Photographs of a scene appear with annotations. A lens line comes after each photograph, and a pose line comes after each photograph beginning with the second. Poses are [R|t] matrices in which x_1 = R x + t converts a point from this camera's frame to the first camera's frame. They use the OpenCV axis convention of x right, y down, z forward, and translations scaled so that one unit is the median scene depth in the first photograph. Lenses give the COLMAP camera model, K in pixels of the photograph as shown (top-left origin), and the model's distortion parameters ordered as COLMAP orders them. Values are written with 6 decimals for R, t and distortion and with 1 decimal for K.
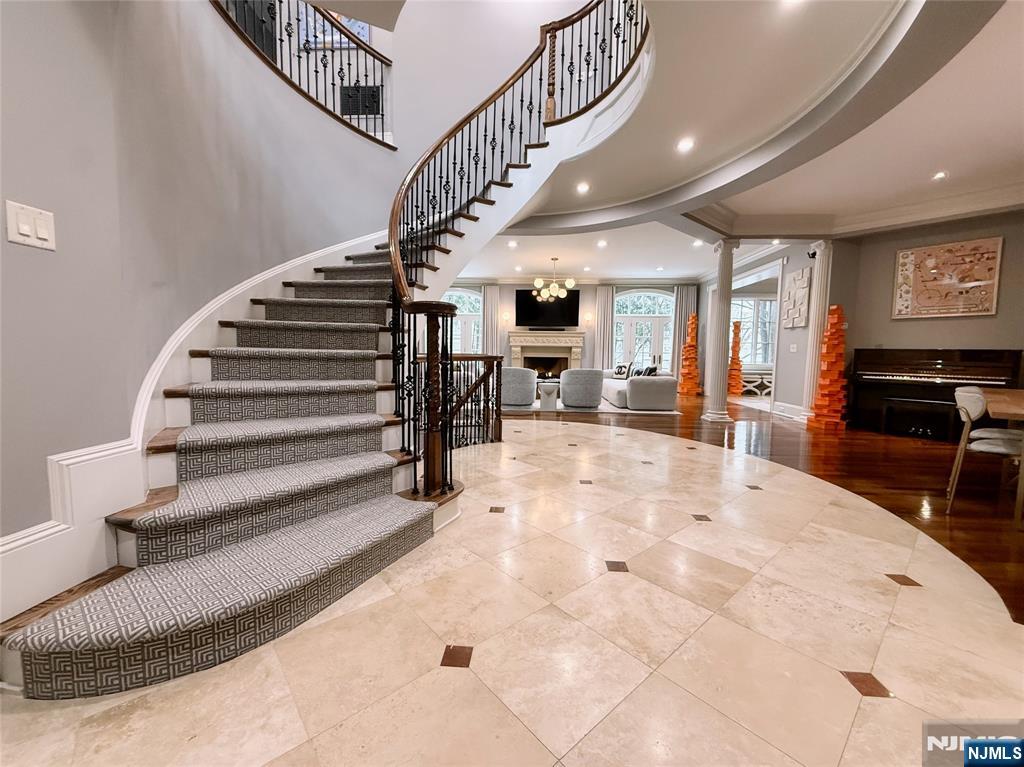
lens RADIAL K [[404.5, 0, 511.3], [0, 404.5, 381.6], [0, 0, 1]] dist [0.001245, 0.000884]
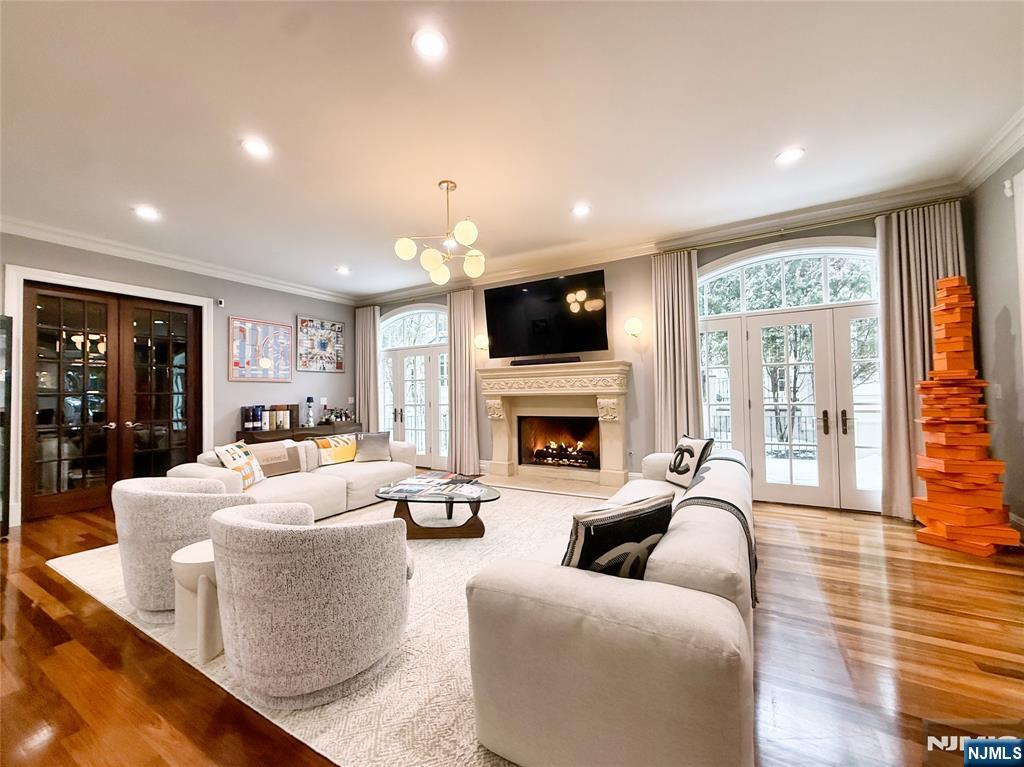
lens RADIAL K [[404.5, 0, 506.0], [0, 404.5, 384.7], [0, 0, 1]] dist [0.001245, 0.000884]
pose [[0.897039, -0.041701, -0.439979, 0.414669], [-0.000160, 0.995508, -0.094680, -0.086199], [0.441951, 0.085002, 0.893003, 0.867629]]
